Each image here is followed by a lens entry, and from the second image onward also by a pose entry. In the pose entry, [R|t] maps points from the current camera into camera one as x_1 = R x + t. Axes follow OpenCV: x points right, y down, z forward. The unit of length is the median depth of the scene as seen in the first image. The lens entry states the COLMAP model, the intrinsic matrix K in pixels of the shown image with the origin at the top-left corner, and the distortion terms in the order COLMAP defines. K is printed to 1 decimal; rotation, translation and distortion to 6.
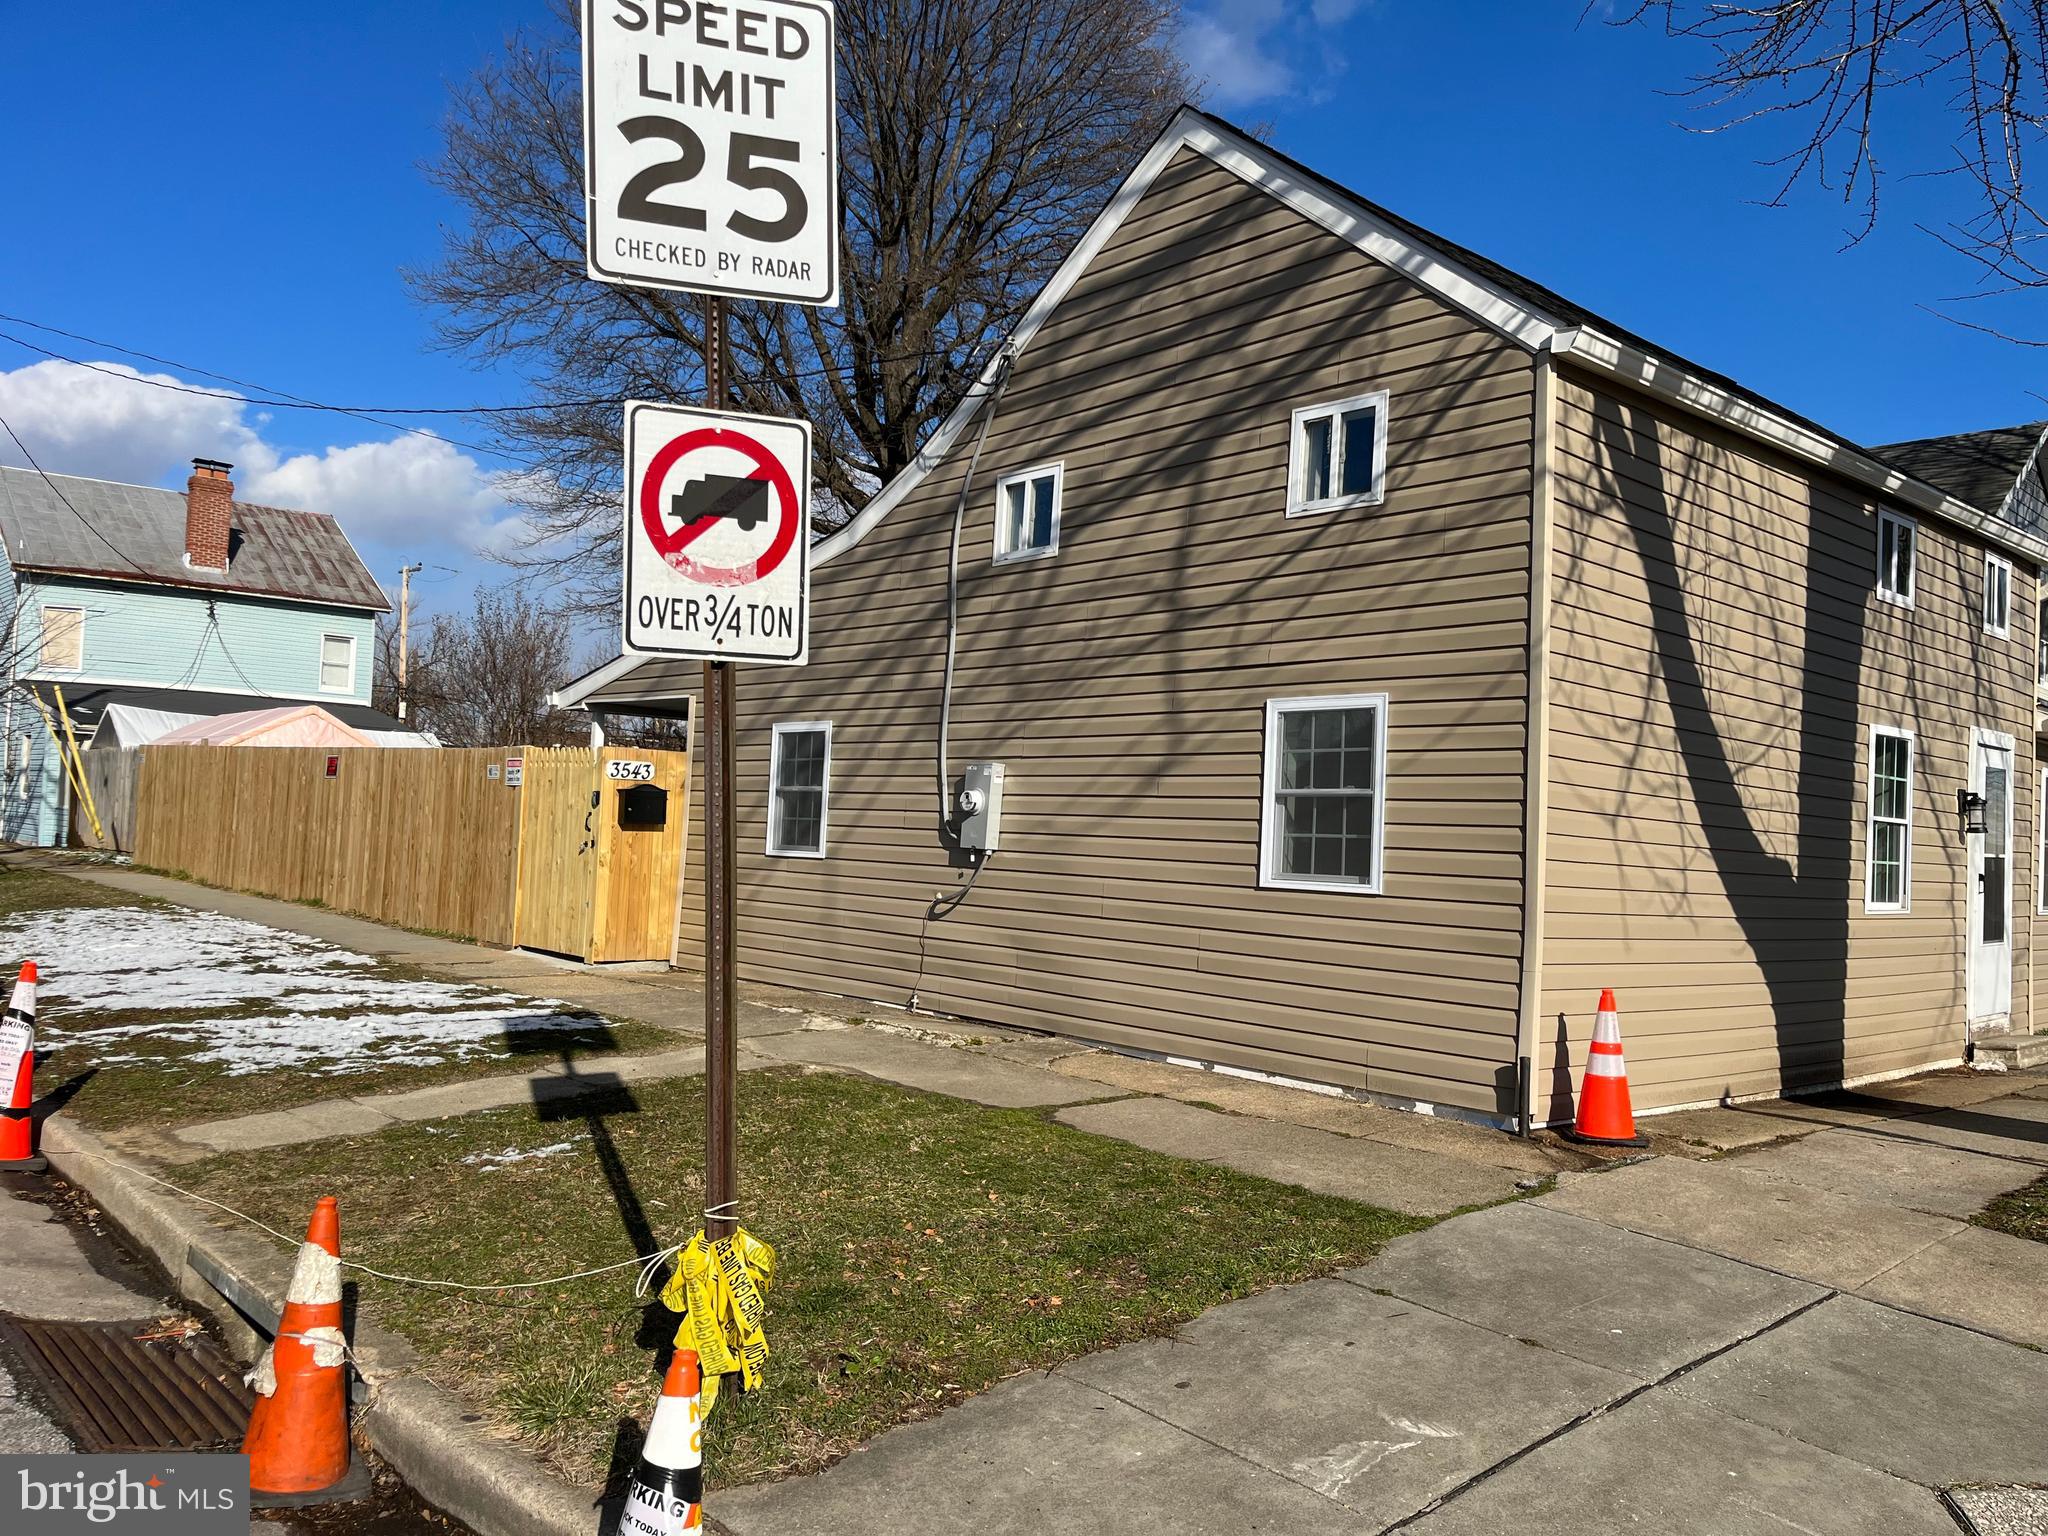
lens RADIAL K [[1544.0, 0, 1029.6], [0, 1544.0, 781.2], [0, 0, 1]] dist [0.061697, -0.080523]
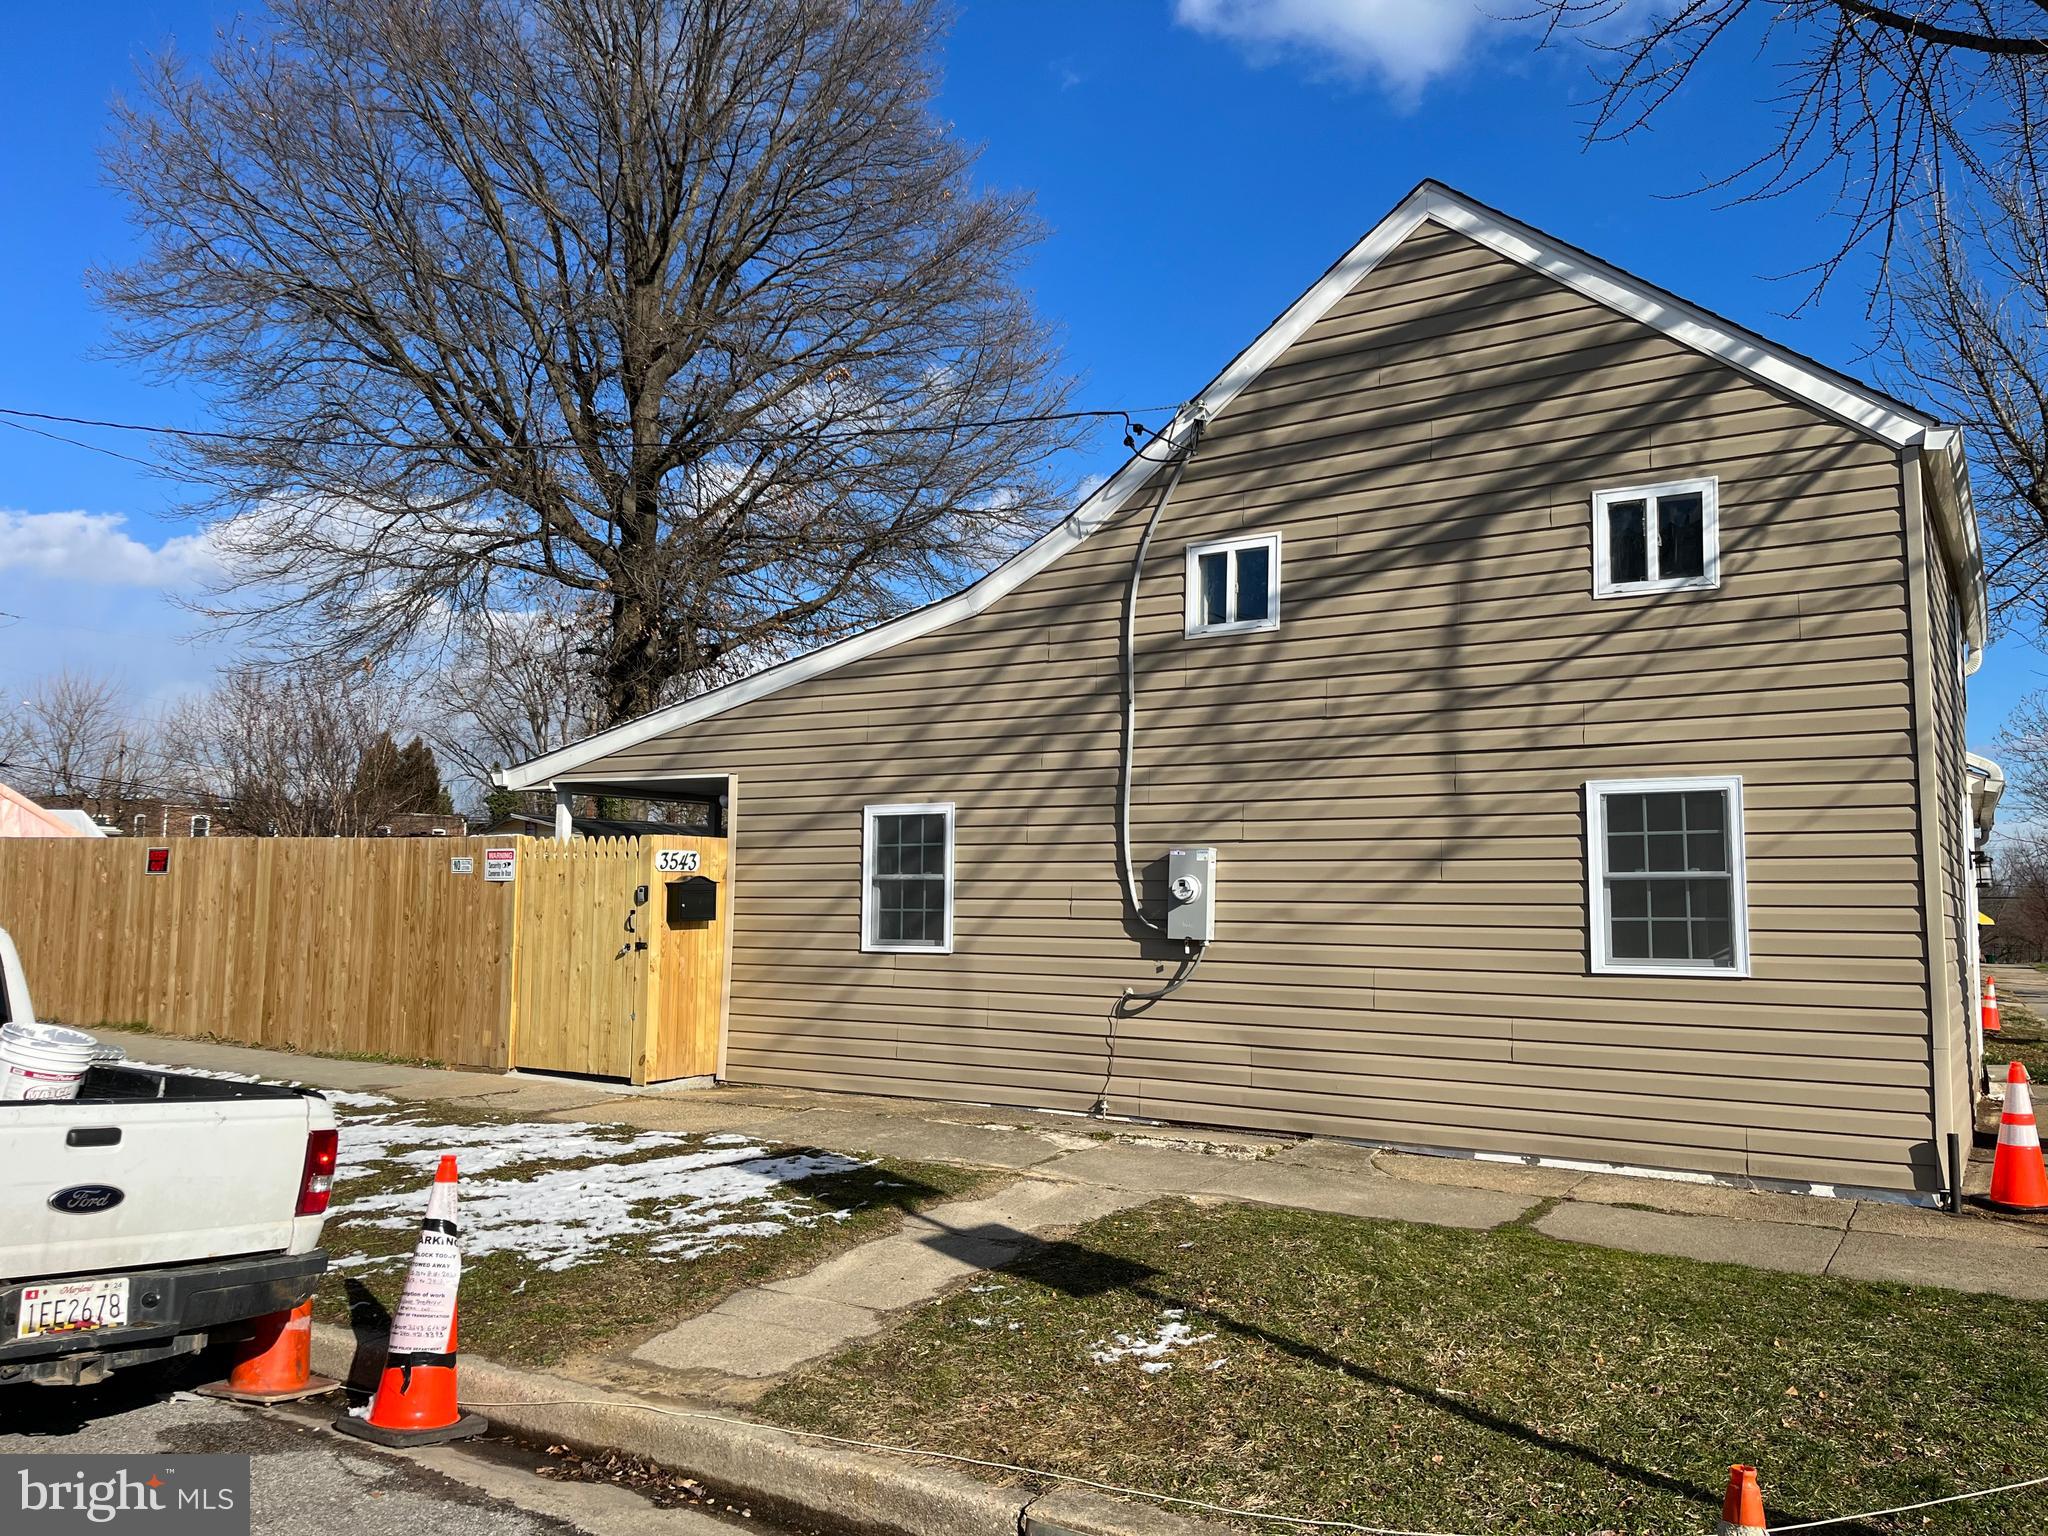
lens RADIAL K [[1544.0, 0, 1022.8], [0, 1544.0, 782.9], [0, 0, 1]] dist [0.061697, -0.080523]
pose [[0.961996, -0.014080, 0.272701, -0.463420], [0.023163, 0.999278, -0.030115, -0.030548], [-0.272080, 0.035287, 0.961628, 0.145791]]
